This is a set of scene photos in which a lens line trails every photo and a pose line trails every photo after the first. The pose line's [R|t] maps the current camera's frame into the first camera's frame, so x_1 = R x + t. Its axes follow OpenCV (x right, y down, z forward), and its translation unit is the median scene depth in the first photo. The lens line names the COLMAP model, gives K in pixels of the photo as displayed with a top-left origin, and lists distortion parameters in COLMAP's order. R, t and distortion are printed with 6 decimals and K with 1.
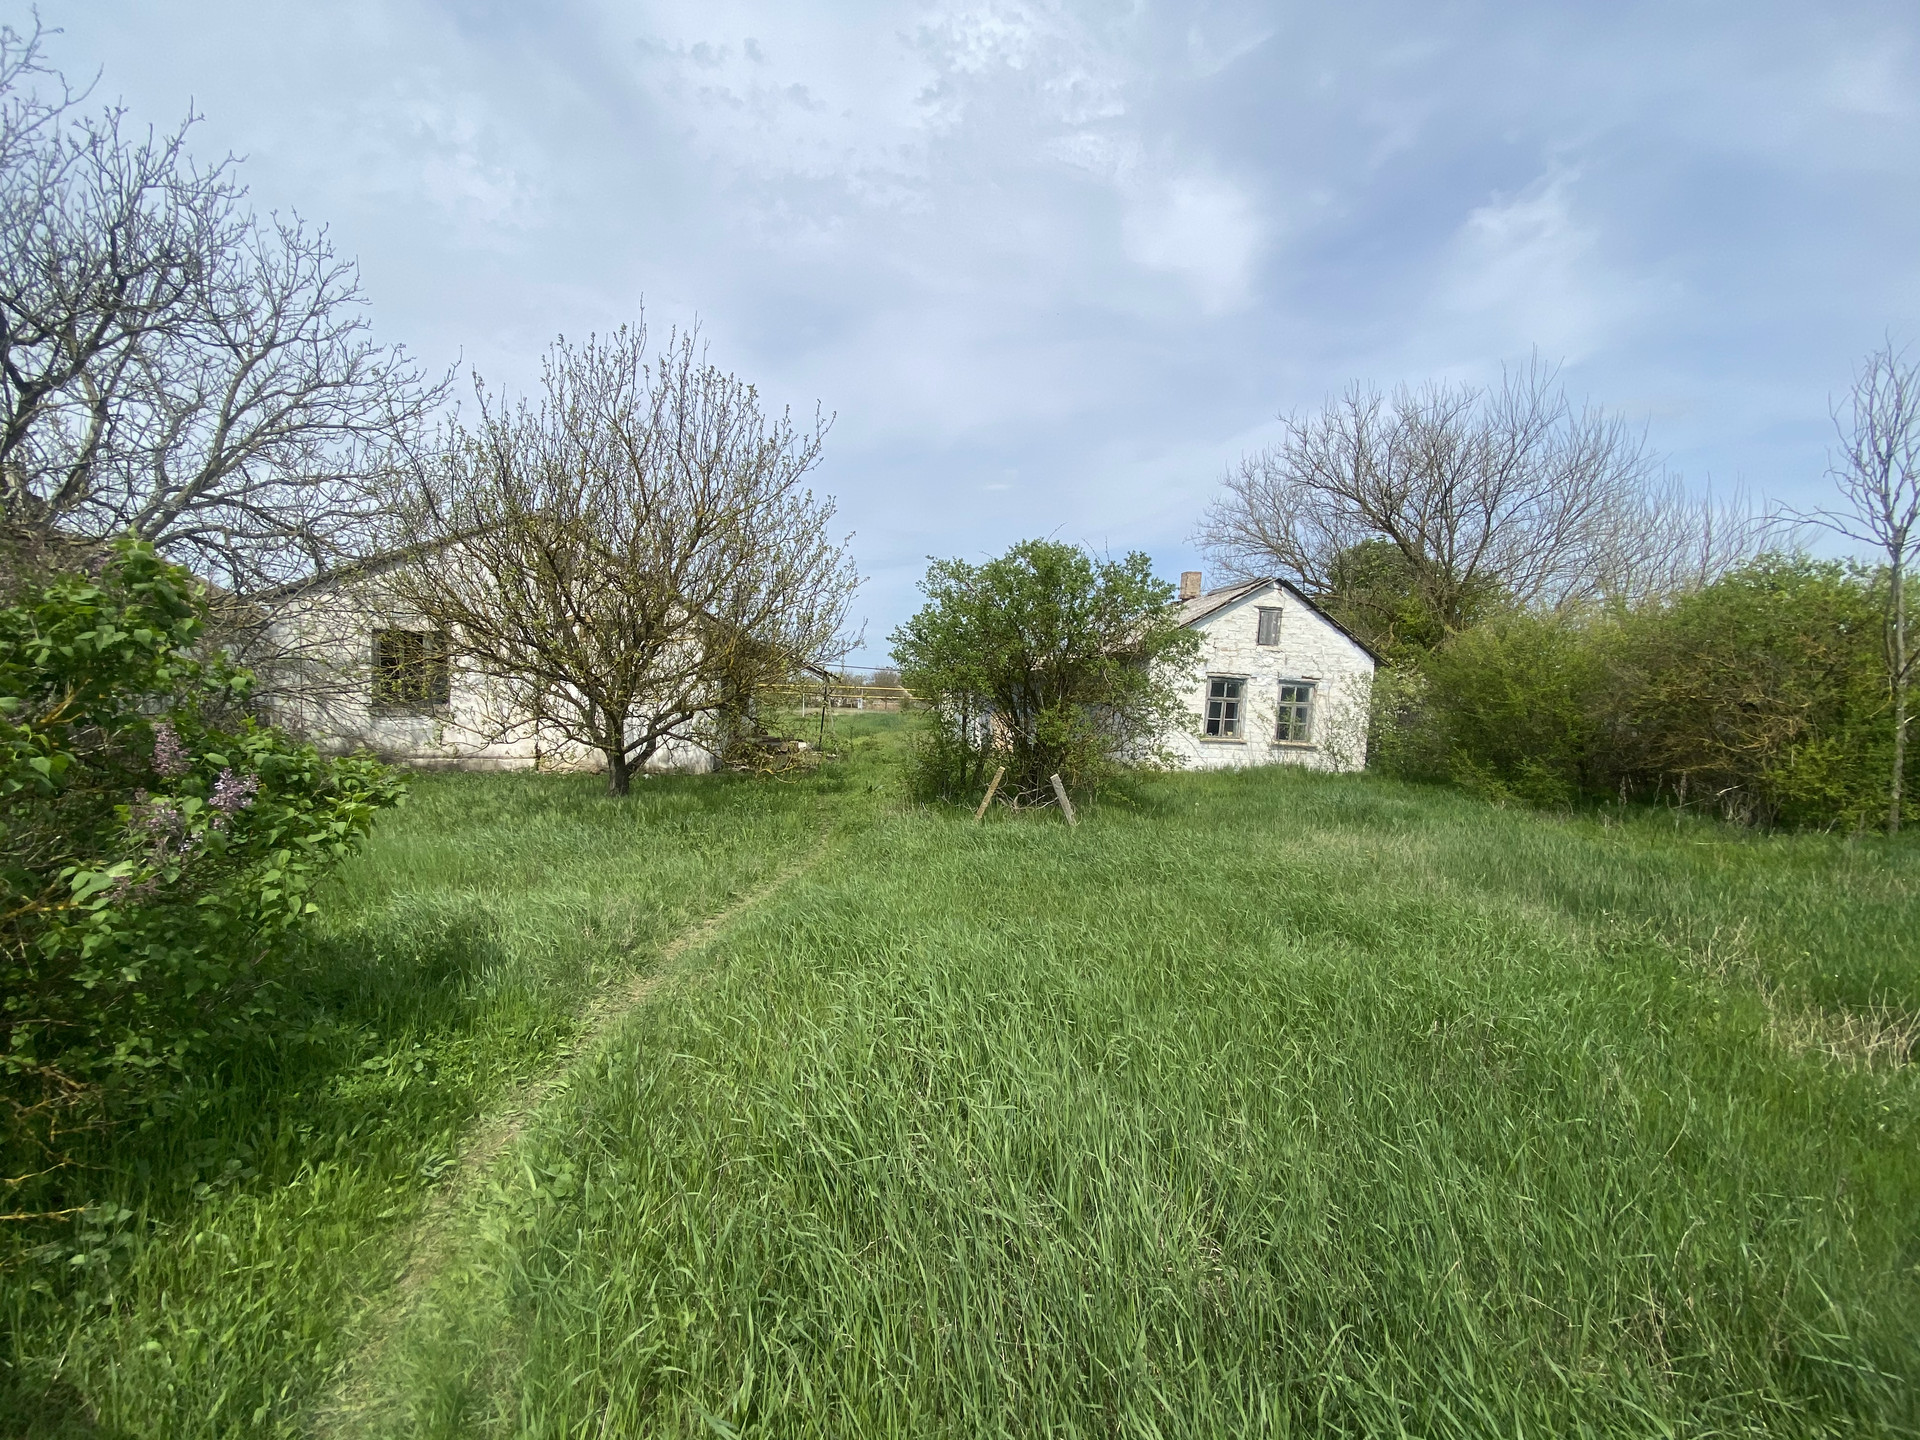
lens RADIAL K [[754.5, 0, 943.6], [0, 754.5, 697.2], [0, 0, 1]] dist [0.022616, -0.000022]
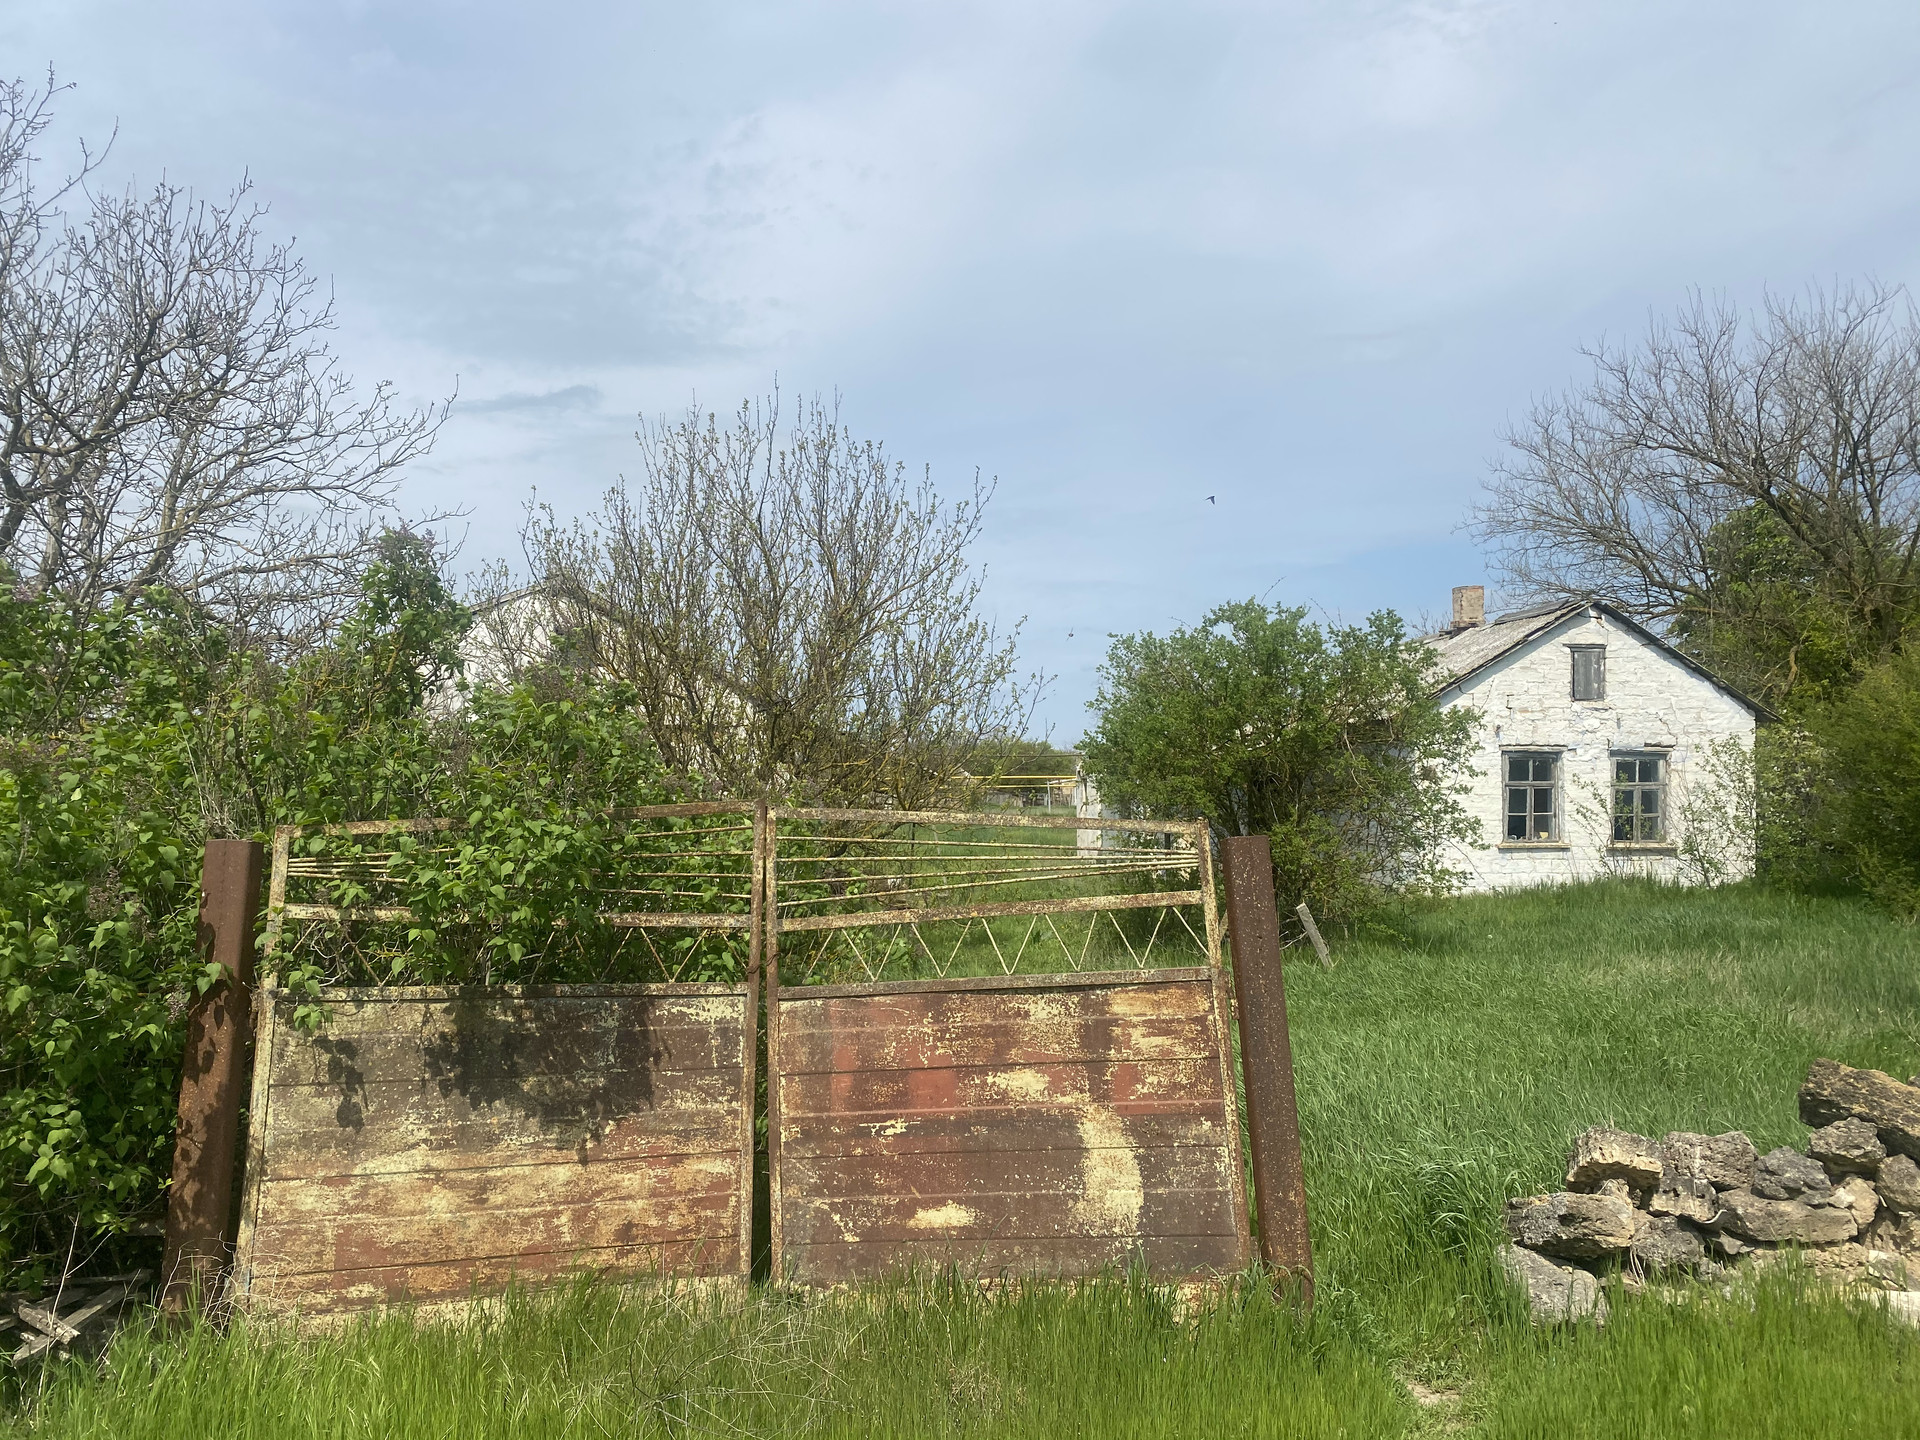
lens RADIAL K [[1400.7, 0, 965.5], [0, 1400.7, 680.1], [0, 0, 1]] dist [0.042539, -0.038667]
pose [[0.997412, -0.056637, -0.044297, -0.095368], [0.053228, 0.995786, -0.074679, -0.031391], [0.048340, 0.072128, 0.996223, -0.388079]]
